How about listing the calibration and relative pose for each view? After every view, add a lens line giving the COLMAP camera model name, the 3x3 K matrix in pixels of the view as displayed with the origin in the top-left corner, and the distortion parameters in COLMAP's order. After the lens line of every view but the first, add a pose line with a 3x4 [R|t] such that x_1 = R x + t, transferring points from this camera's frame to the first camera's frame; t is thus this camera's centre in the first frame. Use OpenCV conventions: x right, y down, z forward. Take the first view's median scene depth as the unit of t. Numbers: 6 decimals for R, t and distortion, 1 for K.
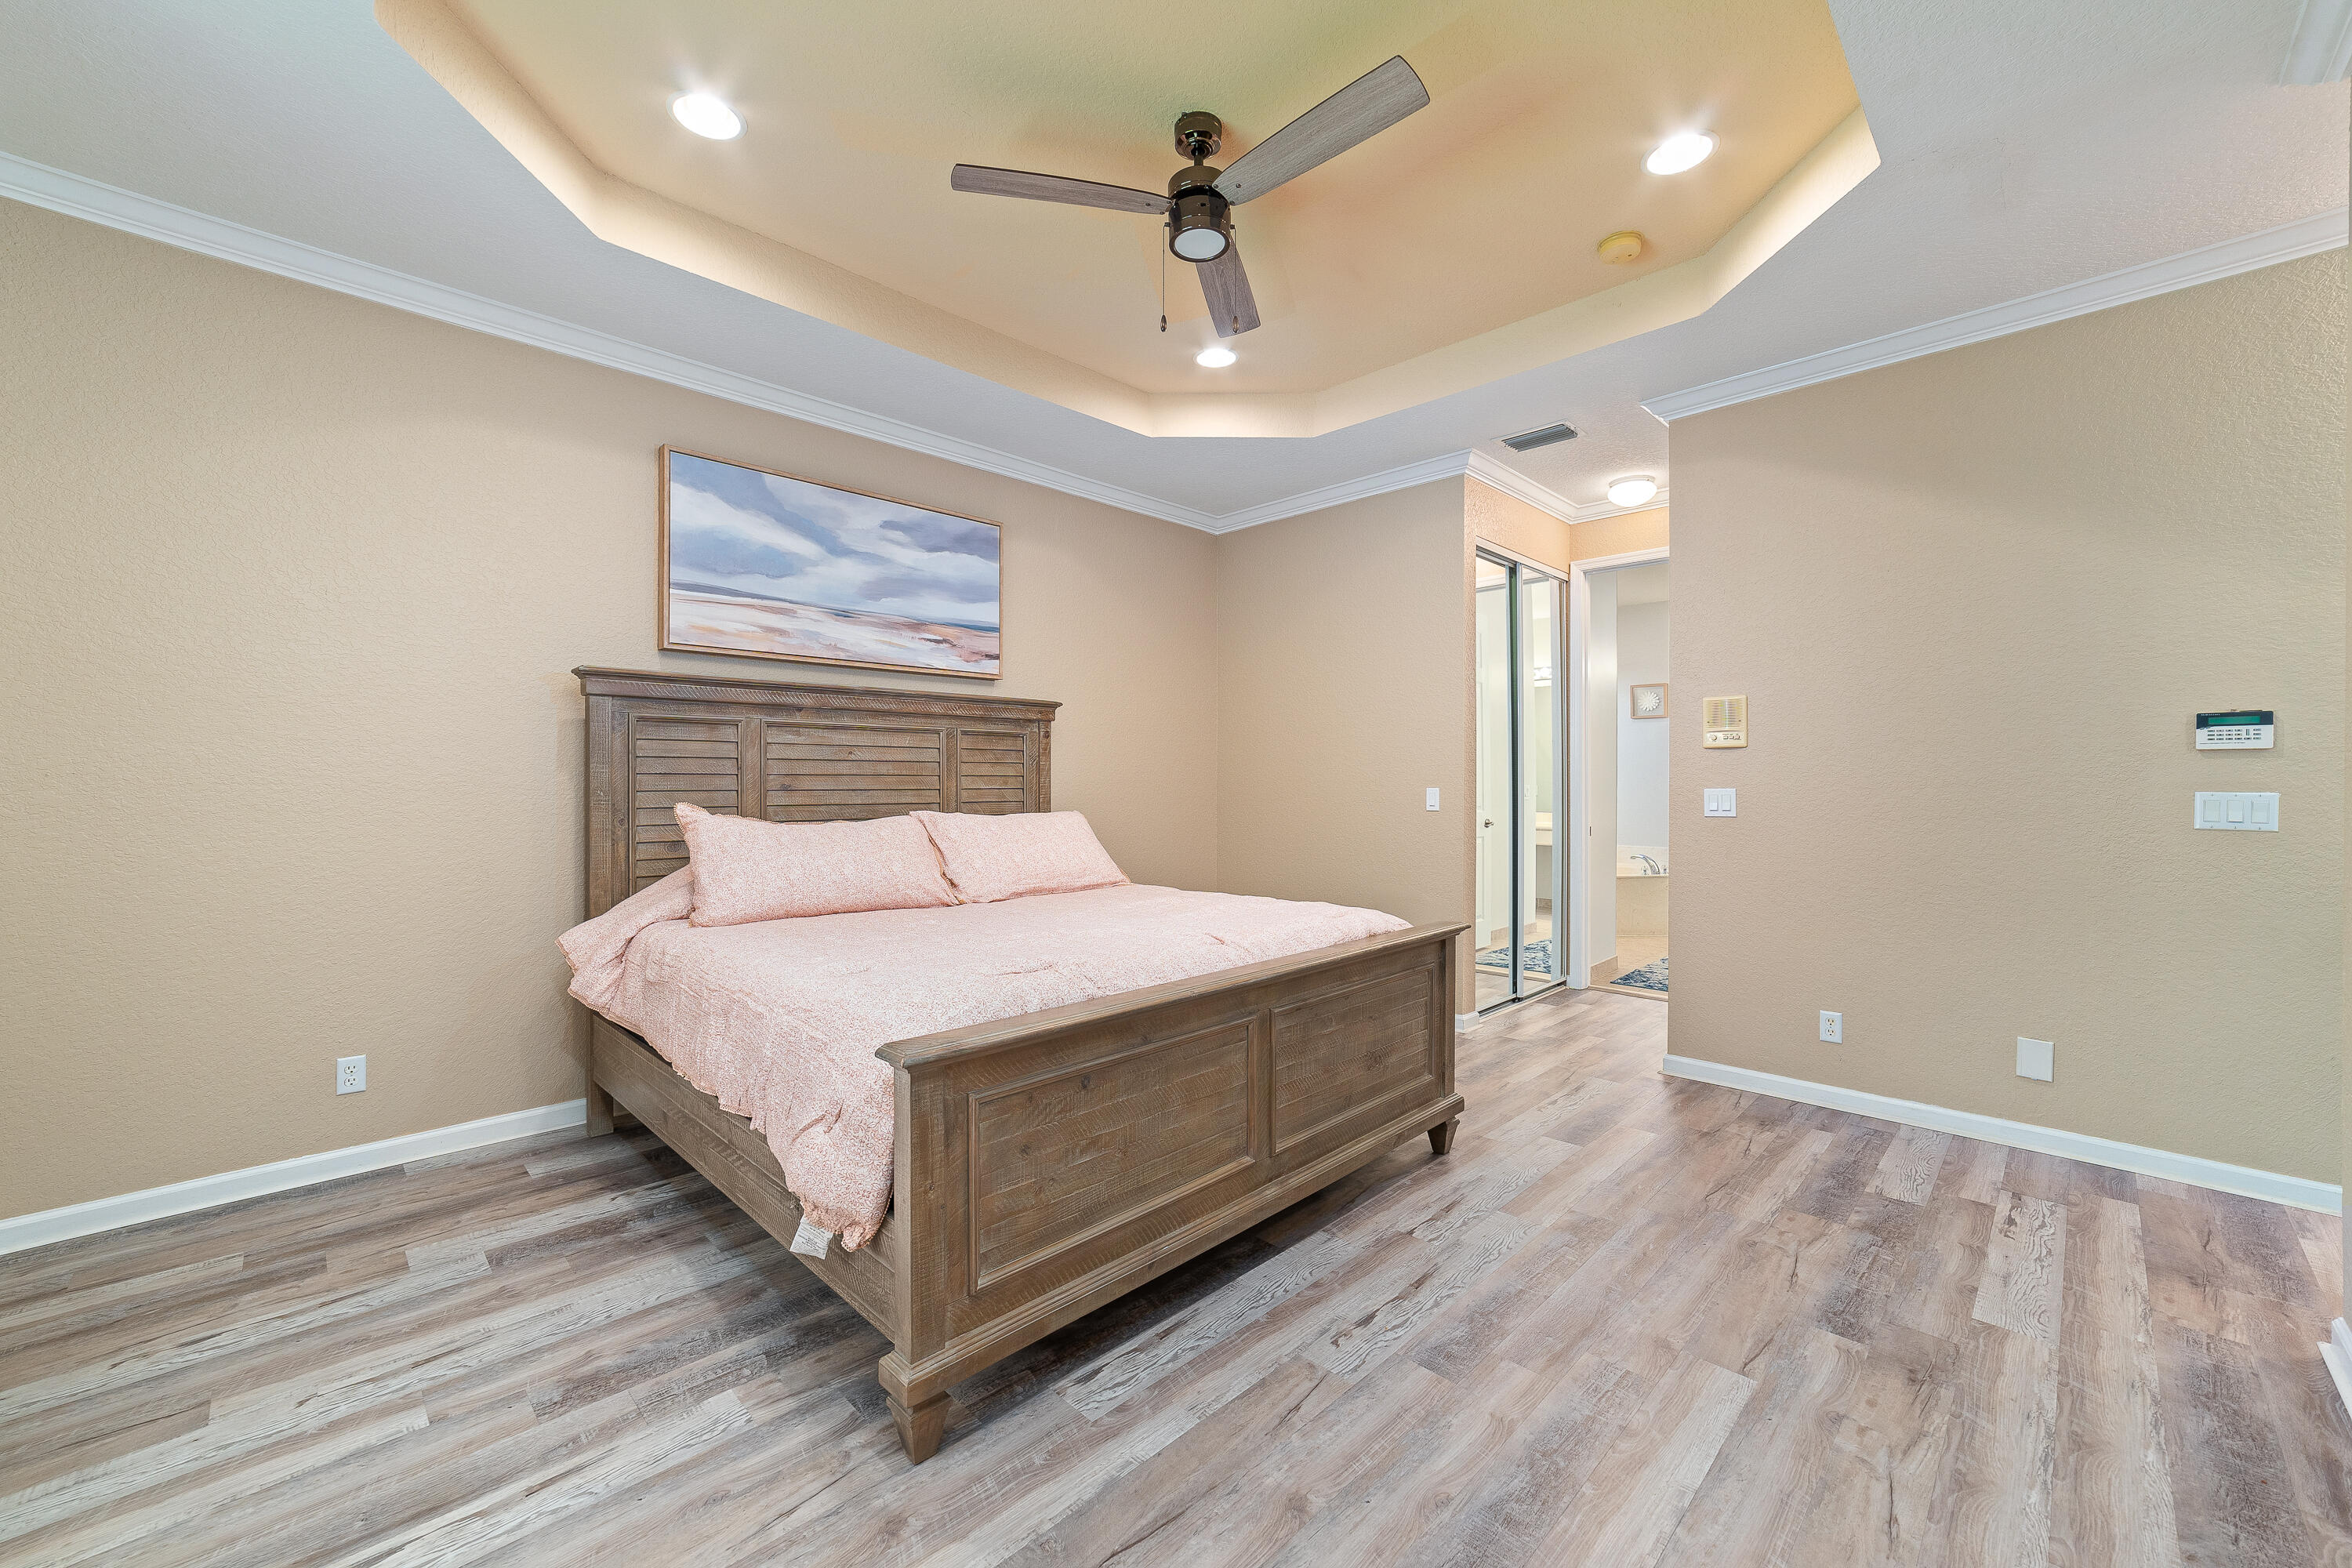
lens RADIAL K [[915.6, 0, 1163.7], [0, 915.6, 781.8], [0, 0, 1]] dist [-0.025031, 0.011026]
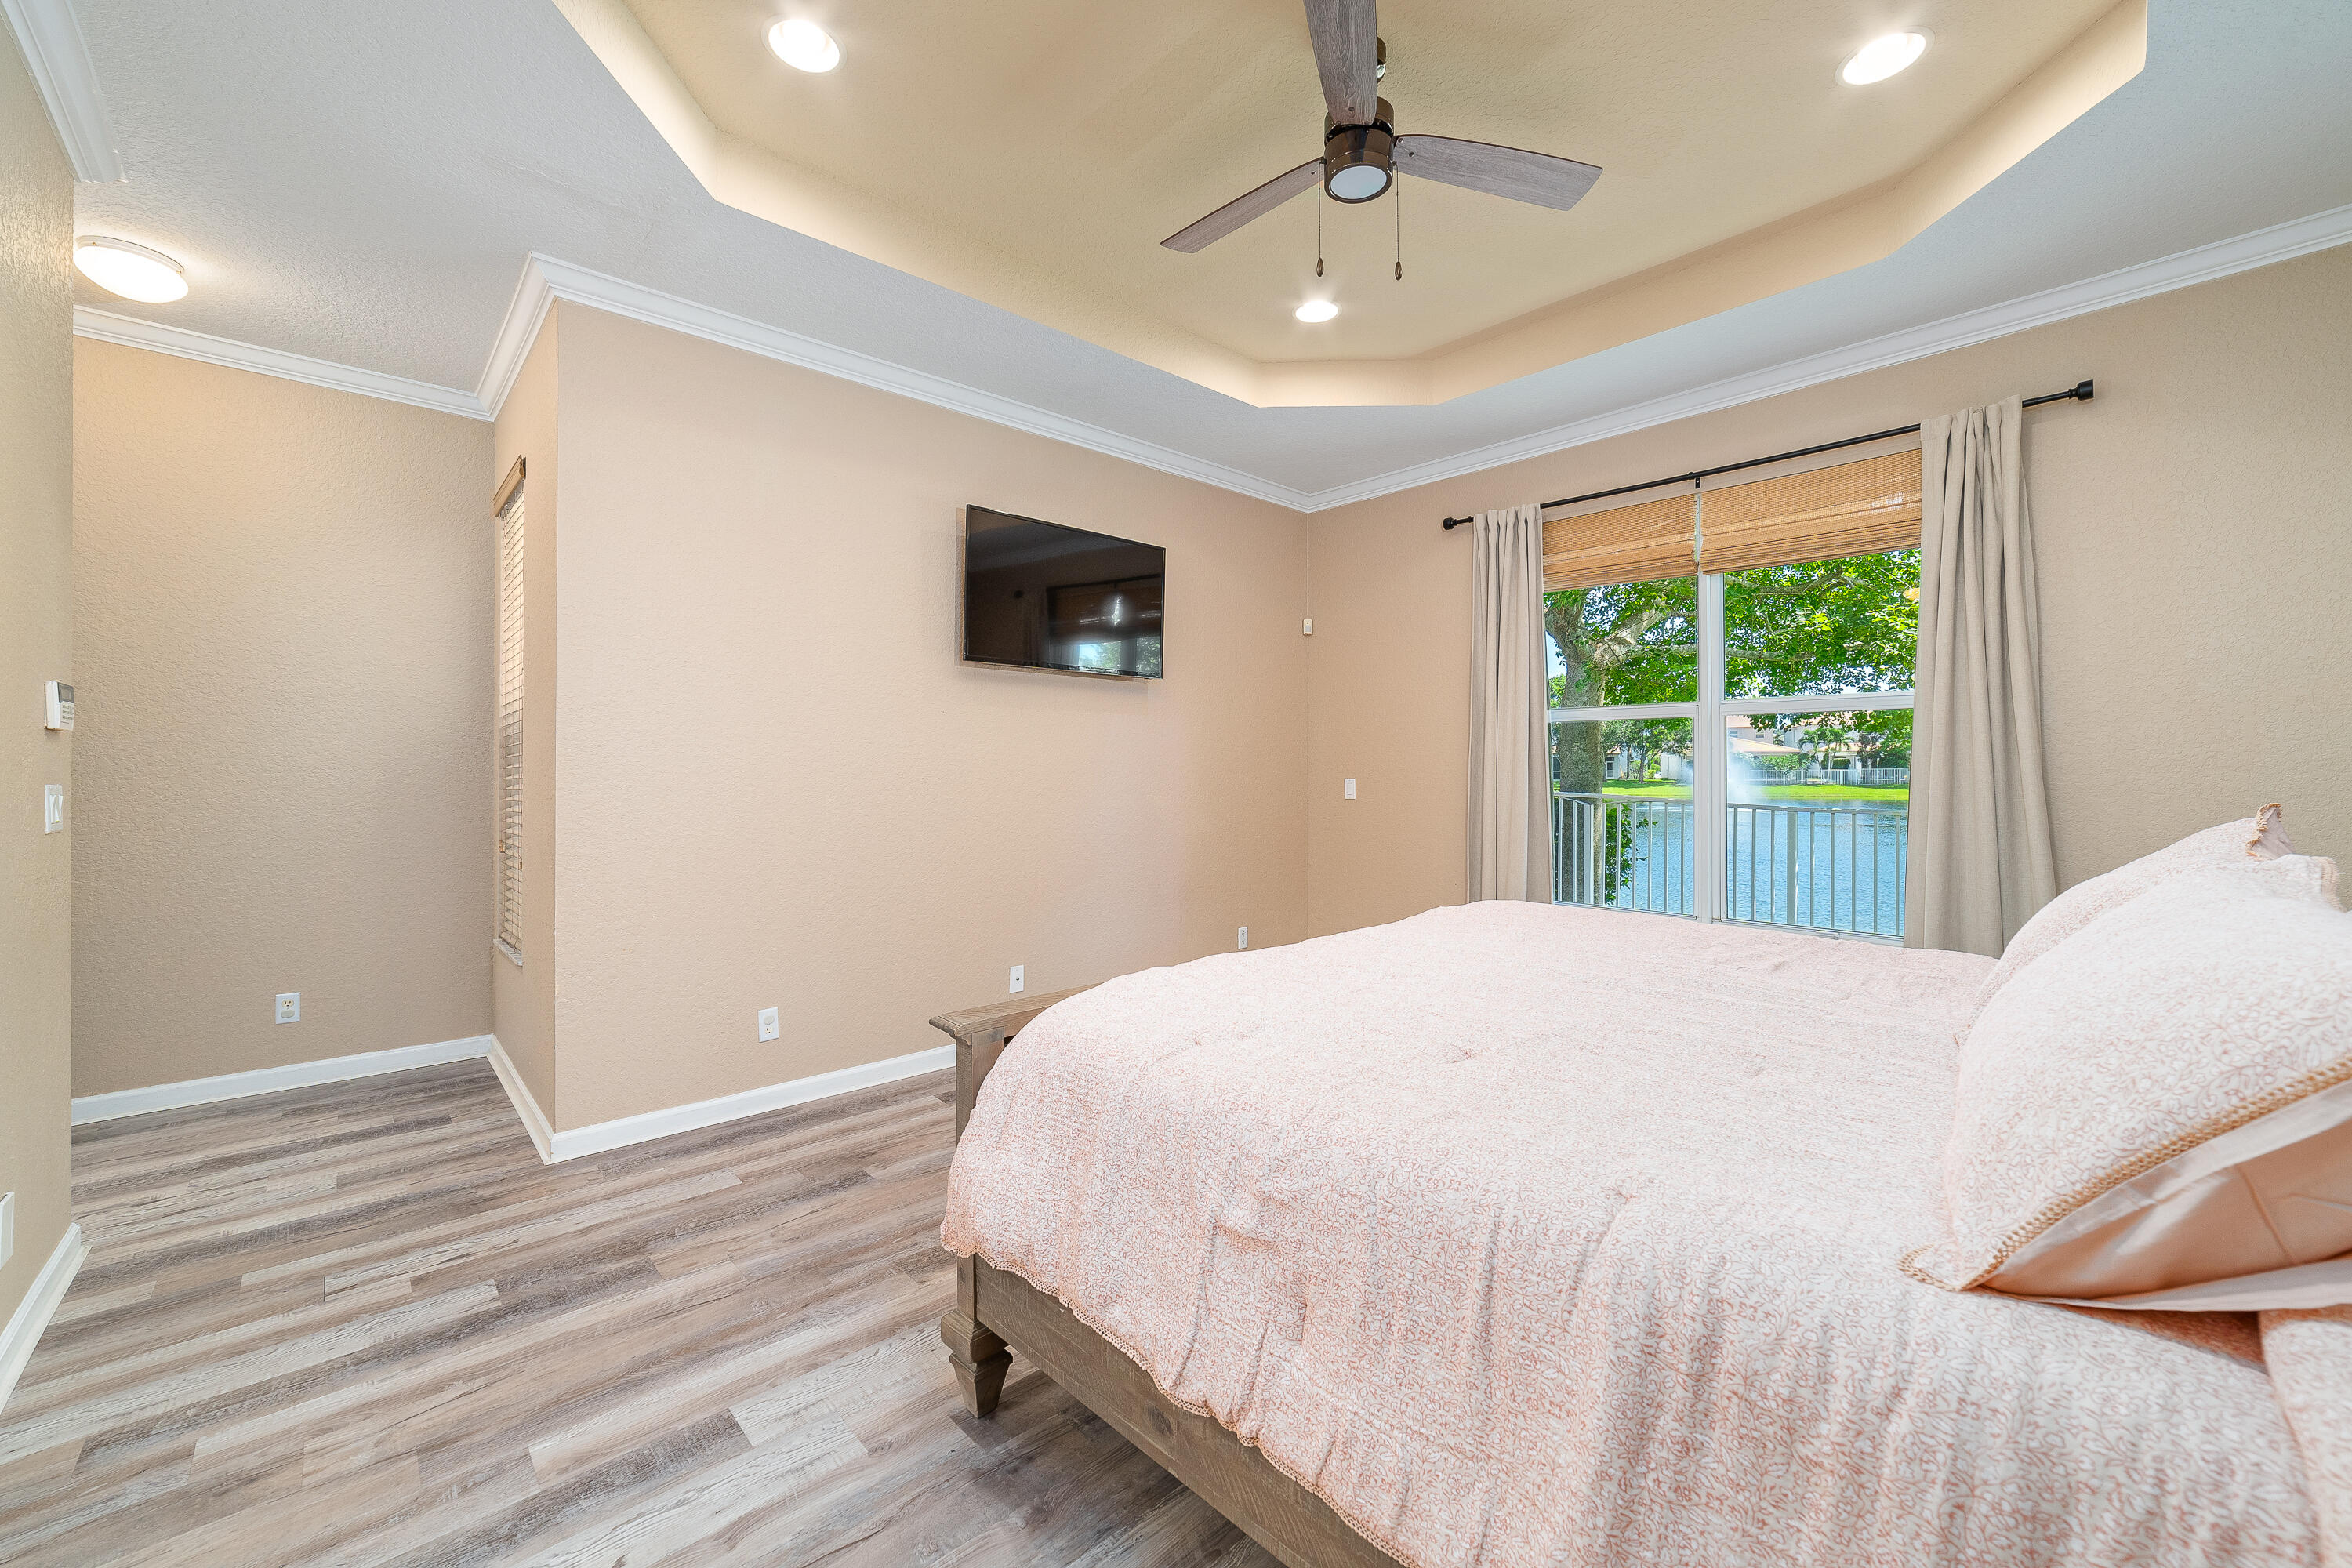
lens RADIAL K [[915.6, 0, 1163.7], [0, 915.6, 781.8], [0, 0, 1]] dist [-0.025031, 0.011026]
pose [[-0.999637, -0.001459, 0.026914, 0.216309], [-0.001189, 0.999949, 0.010041, 0.002761], [-0.026927, 0.010006, -0.999587, 1.930034]]
